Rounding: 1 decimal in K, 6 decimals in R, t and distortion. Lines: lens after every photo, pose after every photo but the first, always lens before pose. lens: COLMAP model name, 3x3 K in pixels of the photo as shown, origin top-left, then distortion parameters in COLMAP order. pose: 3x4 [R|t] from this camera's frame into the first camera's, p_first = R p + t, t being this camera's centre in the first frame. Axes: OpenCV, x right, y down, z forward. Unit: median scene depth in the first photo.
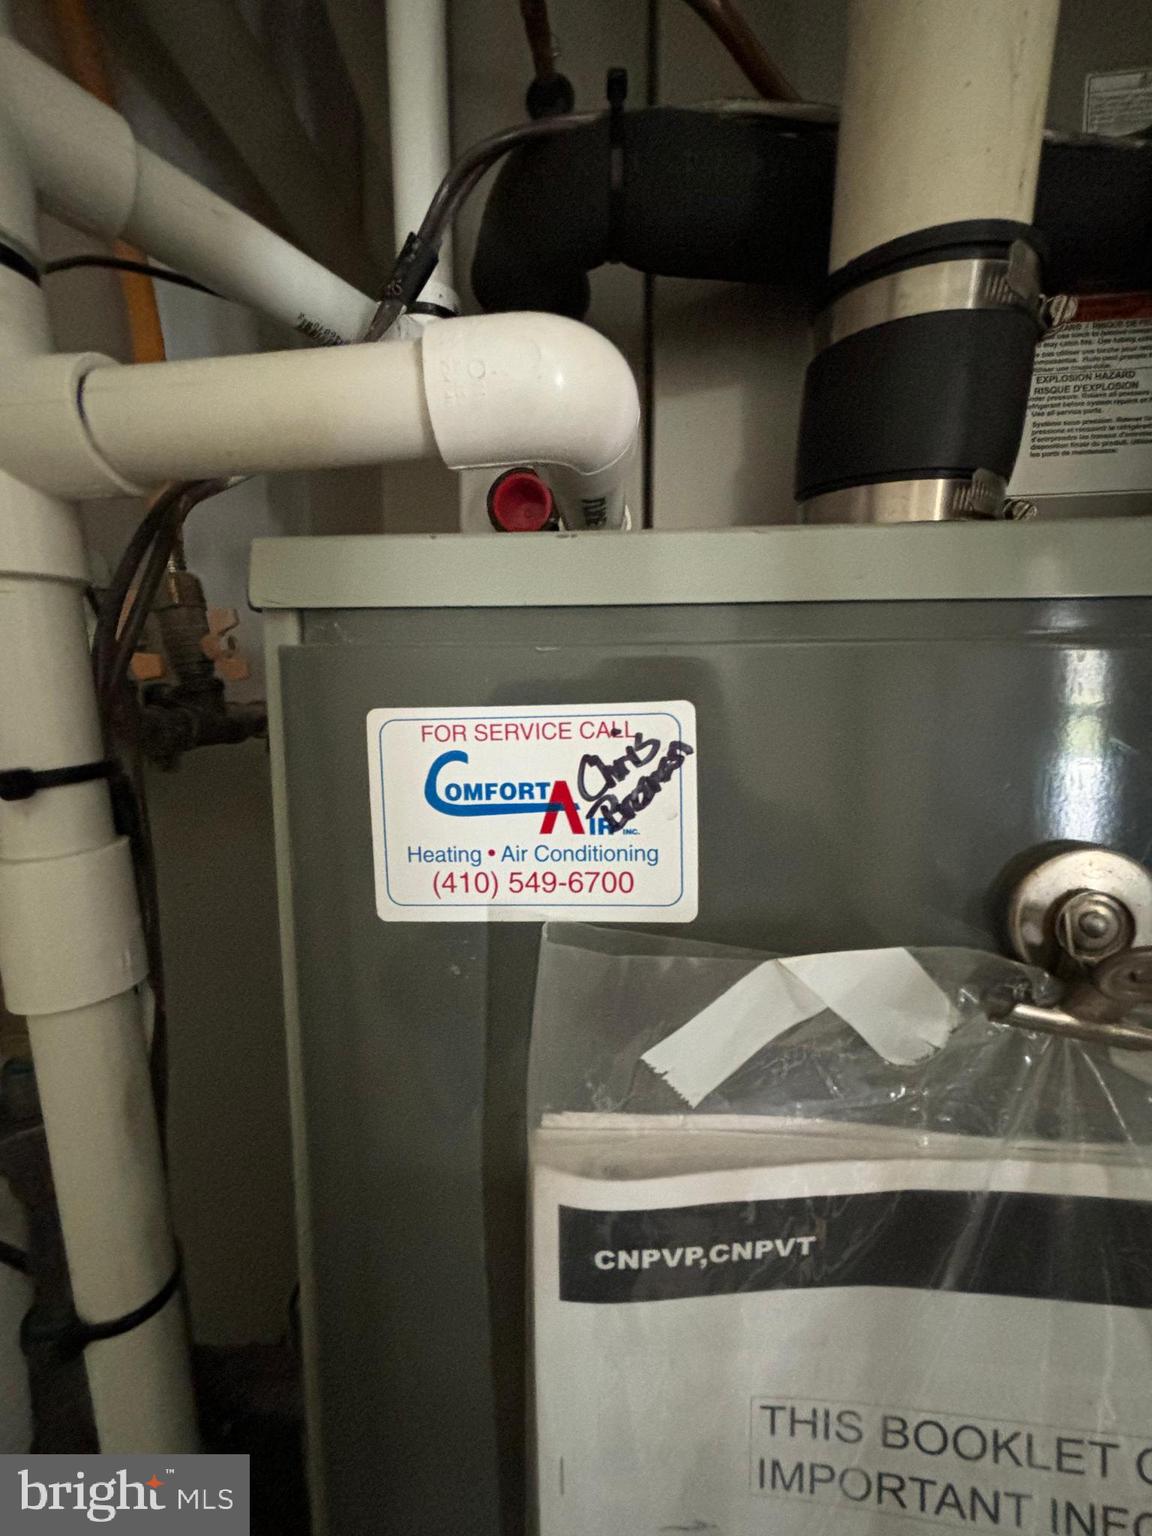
lens RADIAL K [[628.5, 0, 572.9], [0, 628.5, 768.8], [0, 0, 1]] dist [0.005807, -0.000699]
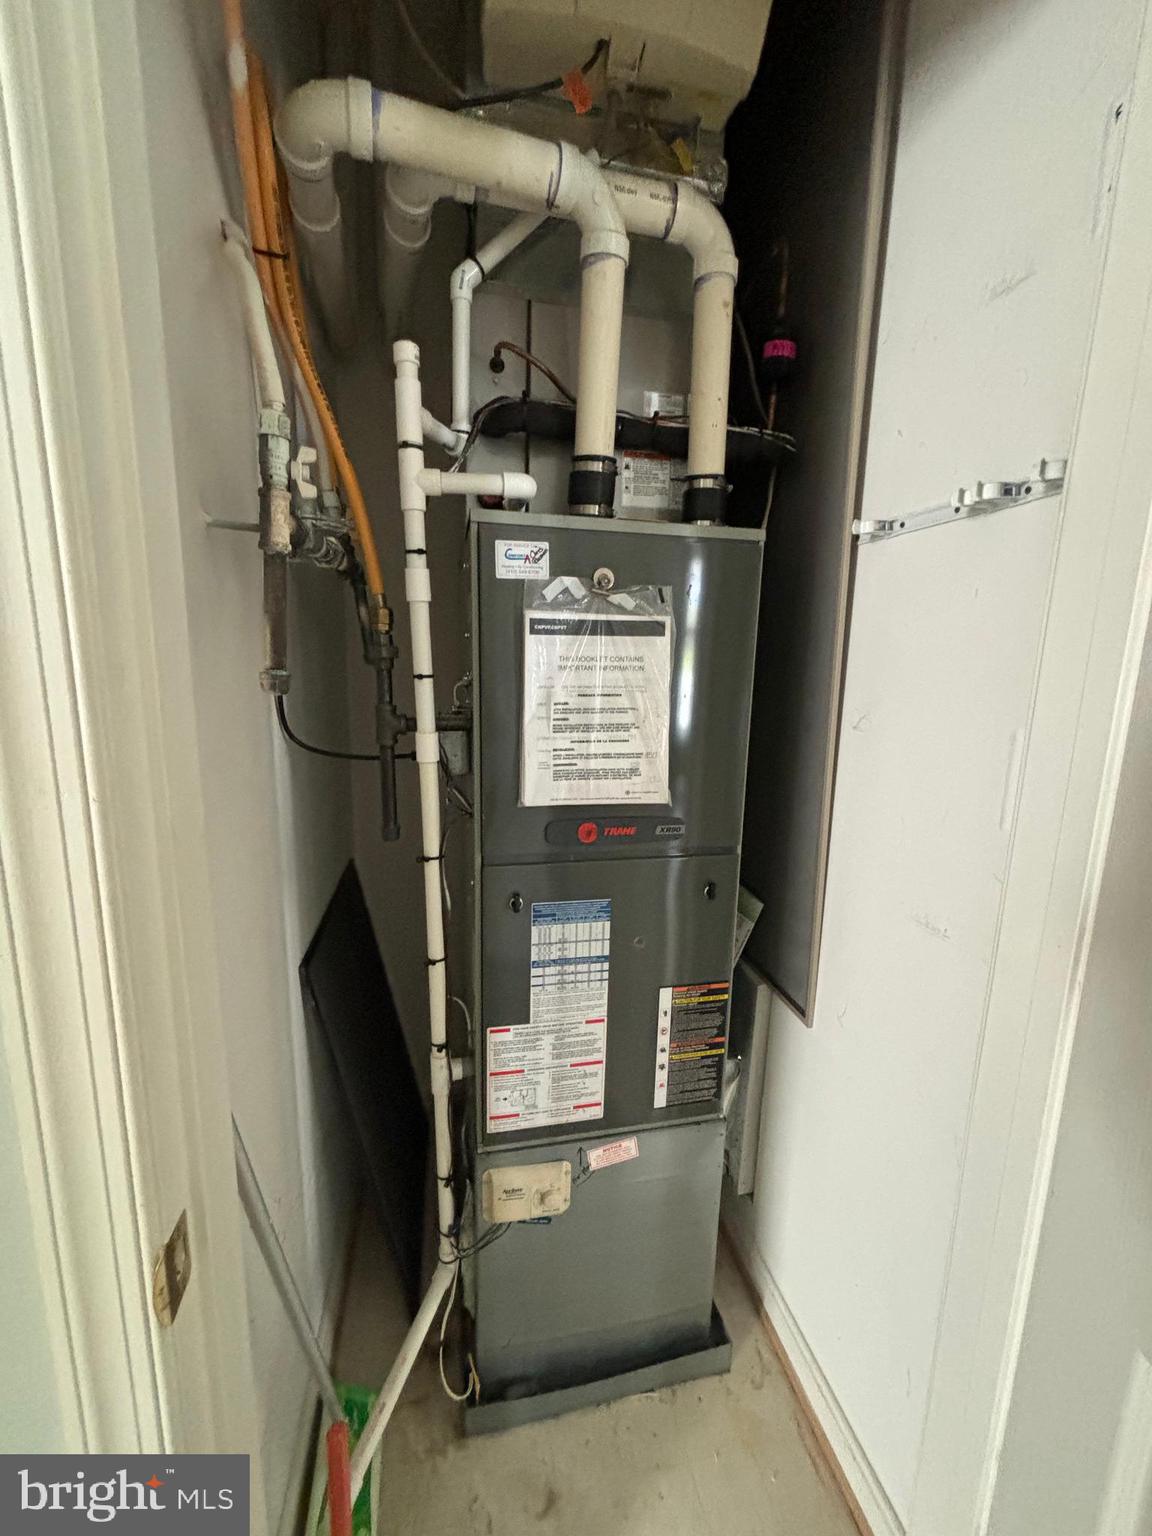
lens RADIAL K [[628.5, 0, 577.2], [0, 628.5, 768.8], [0, 0, 1]] dist [0.005807, -0.000699]
pose [[0.952857, -0.028305, 0.302098, -1.479636], [0.001835, 0.996159, 0.087545, 1.575641], [-0.303416, -0.082863, 0.949248, -5.194704]]
